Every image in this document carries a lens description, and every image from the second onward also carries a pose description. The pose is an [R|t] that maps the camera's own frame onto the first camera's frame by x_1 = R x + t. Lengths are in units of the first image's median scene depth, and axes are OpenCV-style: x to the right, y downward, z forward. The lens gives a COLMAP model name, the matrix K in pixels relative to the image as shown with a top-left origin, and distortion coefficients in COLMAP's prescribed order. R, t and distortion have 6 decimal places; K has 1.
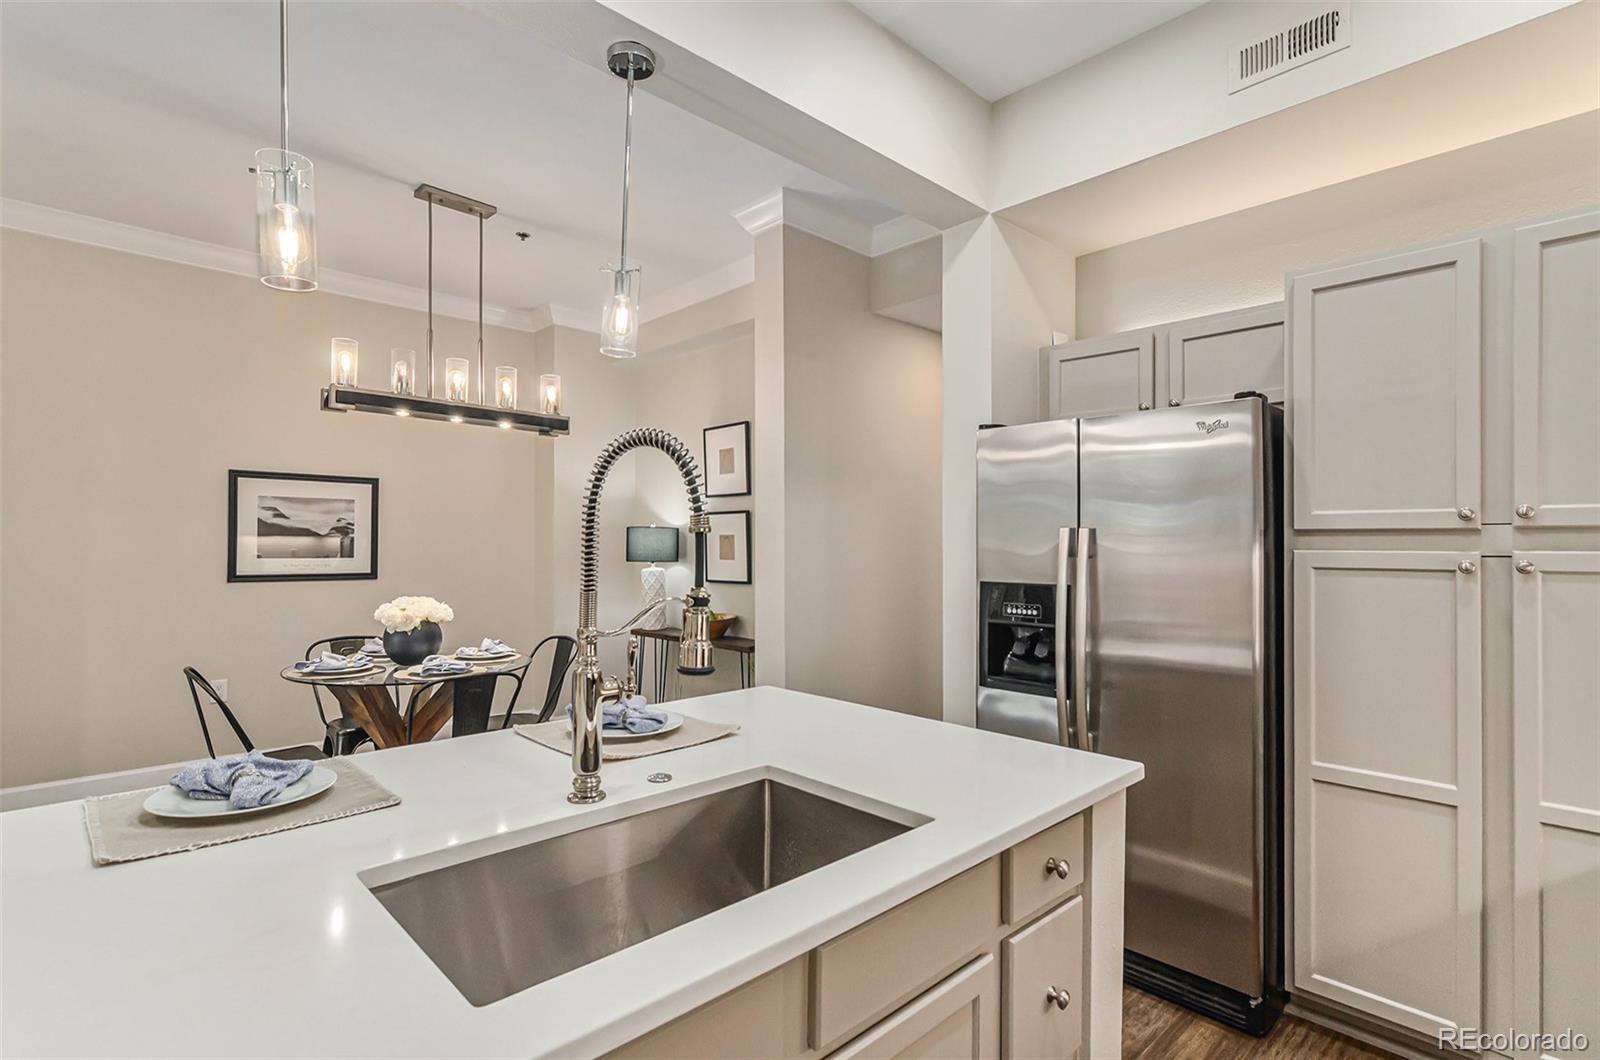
lens RADIAL K [[766.2, 0, 798.2], [0, 766.2, 547.1], [0, 0, 1]] dist [-0.001582, 0.000739]
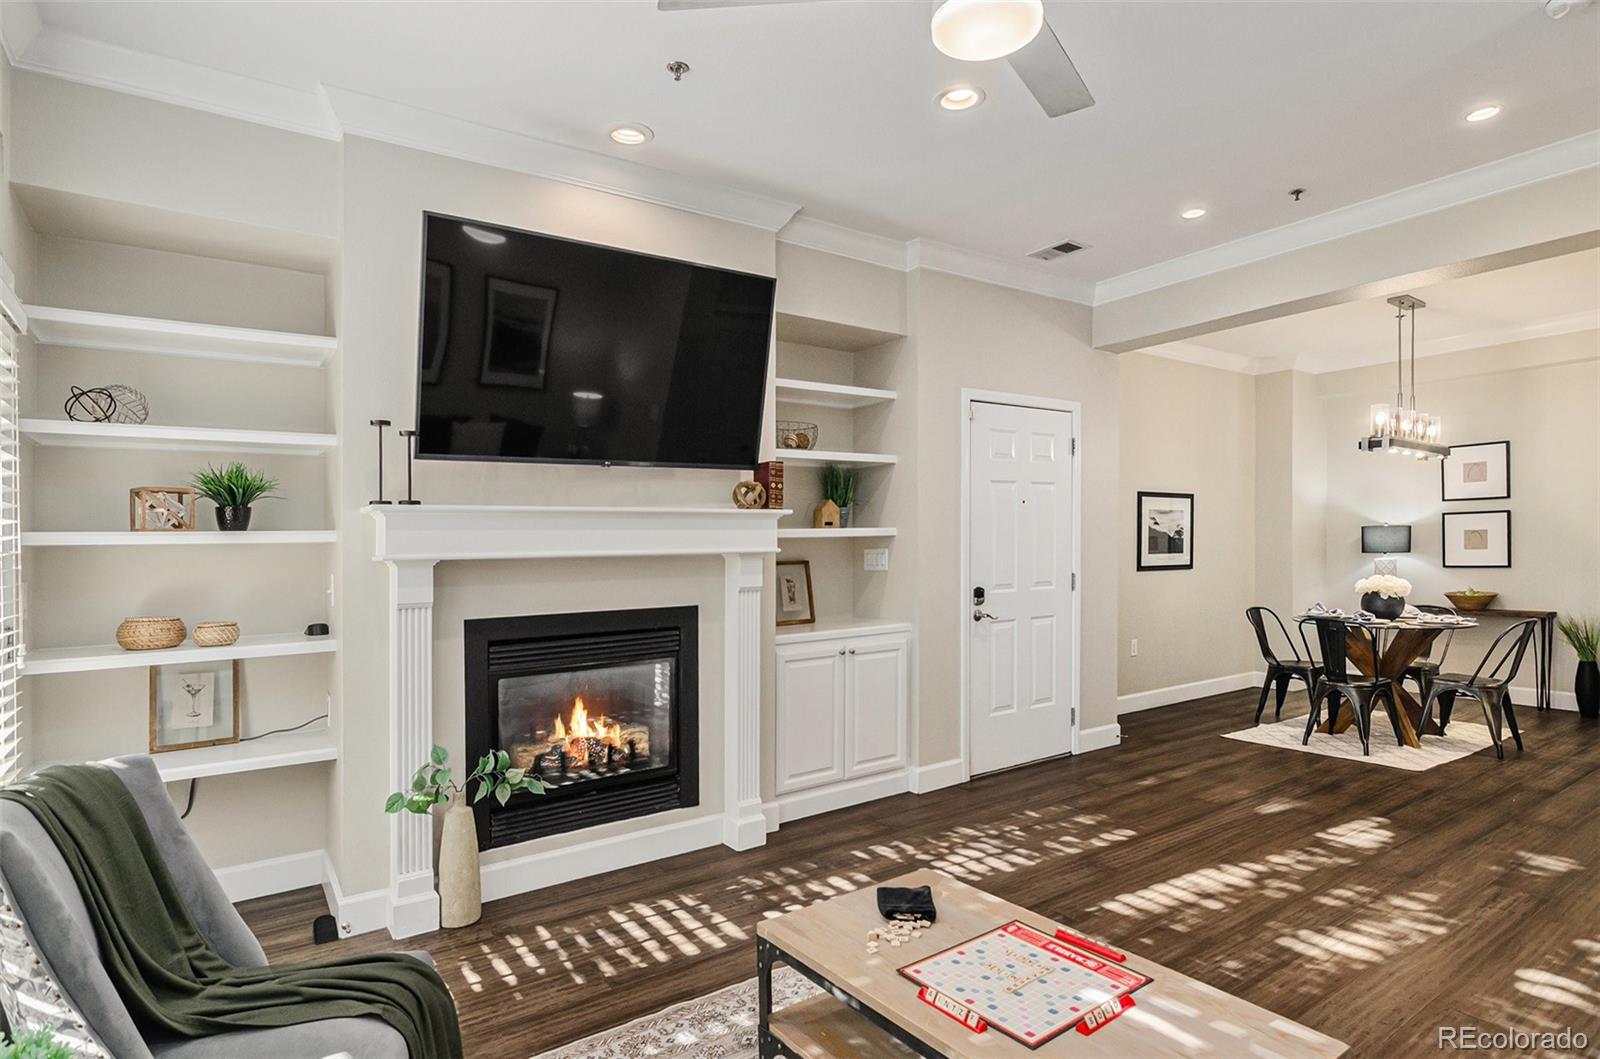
lens RADIAL K [[851.6, 0, 798.4], [0, 851.6, 575.0], [0, 0, 1]] dist [-0.001970, -0.000590]
pose [[0.989152, -0.016905, -0.145922, -1.128521], [0.020655, 0.999493, 0.024227, 0.001915], [0.145438, -0.026979, 0.988999, -0.641169]]
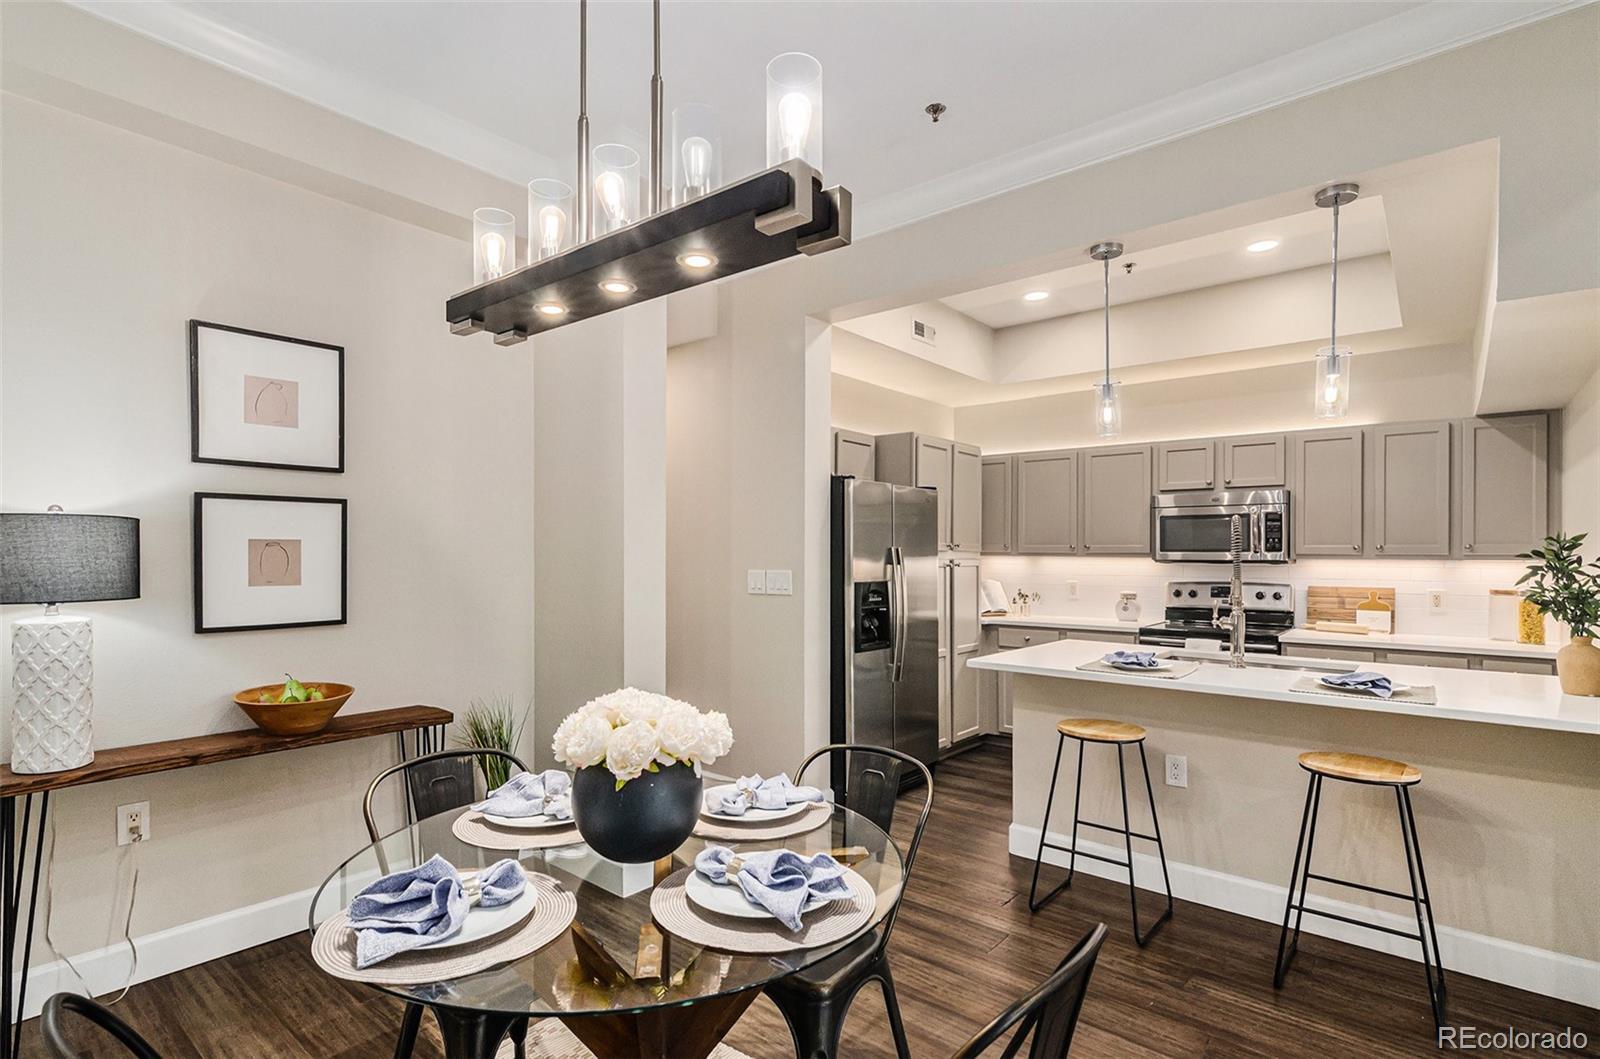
lens RADIAL K [[766.2, 0, 798.2], [0, 766.2, 546.6], [0, 0, 1]] dist [-0.001582, 0.000739]
pose [[-0.110144, 0.005095, 0.993903, -0.750775], [0.002304, 0.999985, -0.004871, -0.008147], [-0.993913, 0.001754, -0.110154, 0.776306]]
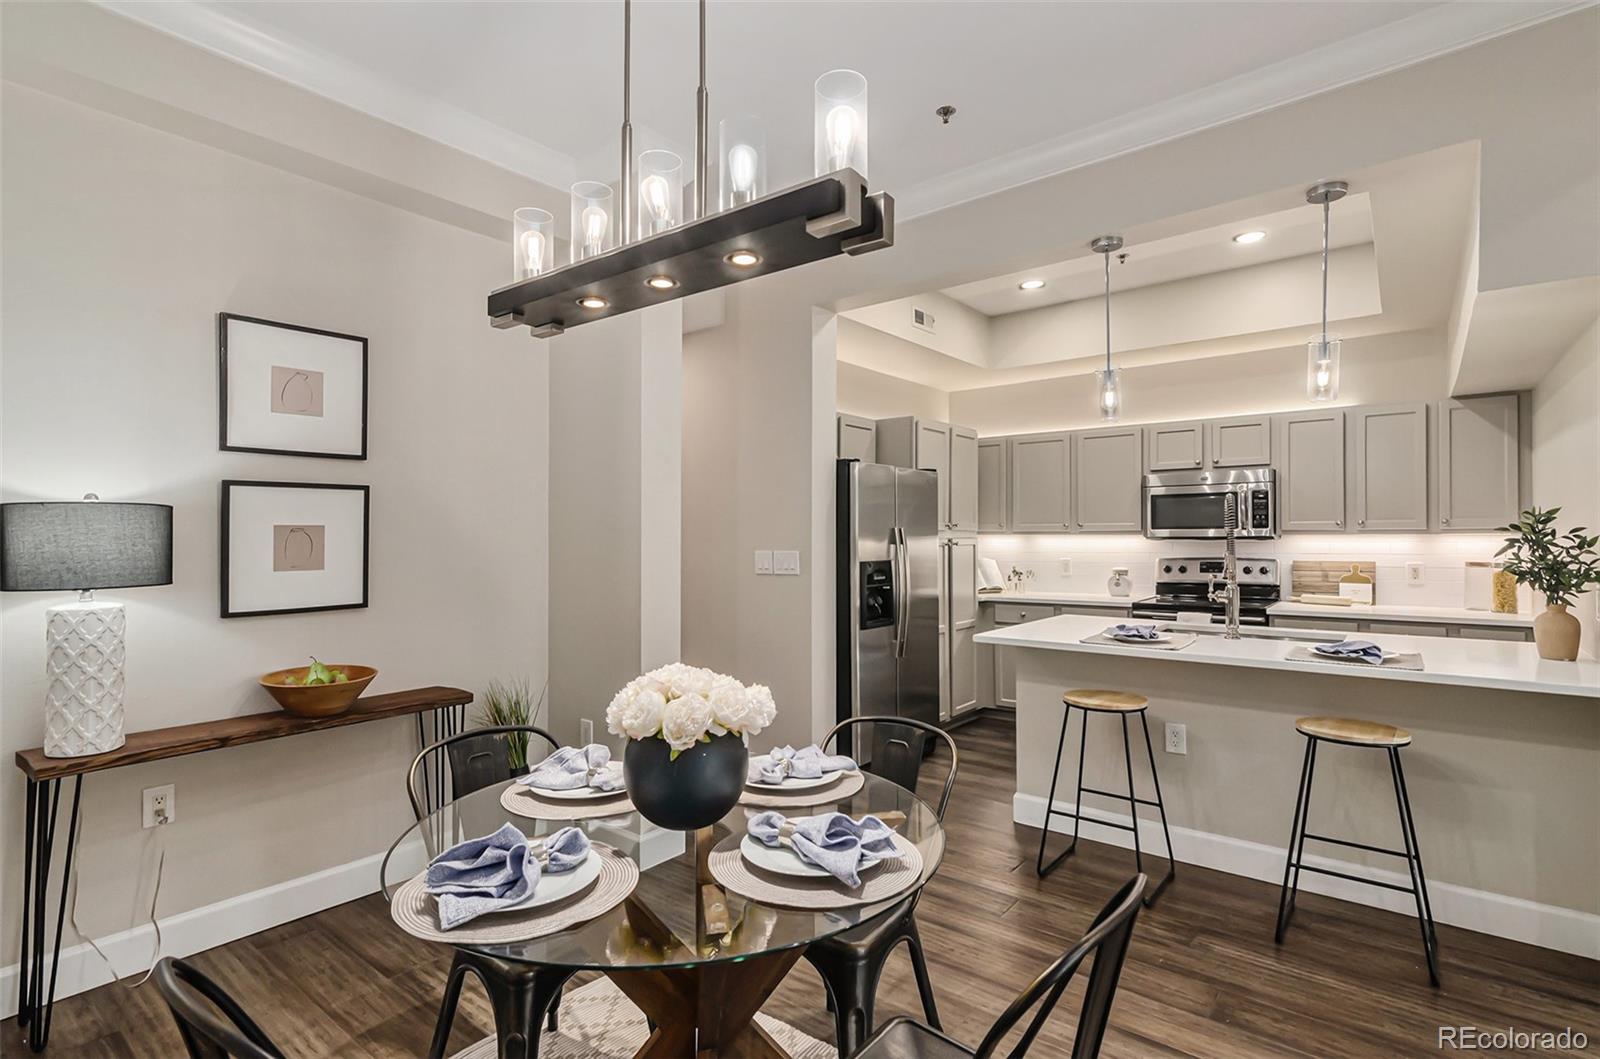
lens RADIAL K [[752.5, 0, 801.0], [0, 752.5, 521.2], [0, 0, 1]] dist [-0.000192, -0.000698]
pose [[-0.129481, 0.014831, 0.991471, -0.759513], [0.012084, 0.999837, -0.013378, -0.008030], [-0.991508, 0.010248, -0.129639, 0.798095]]
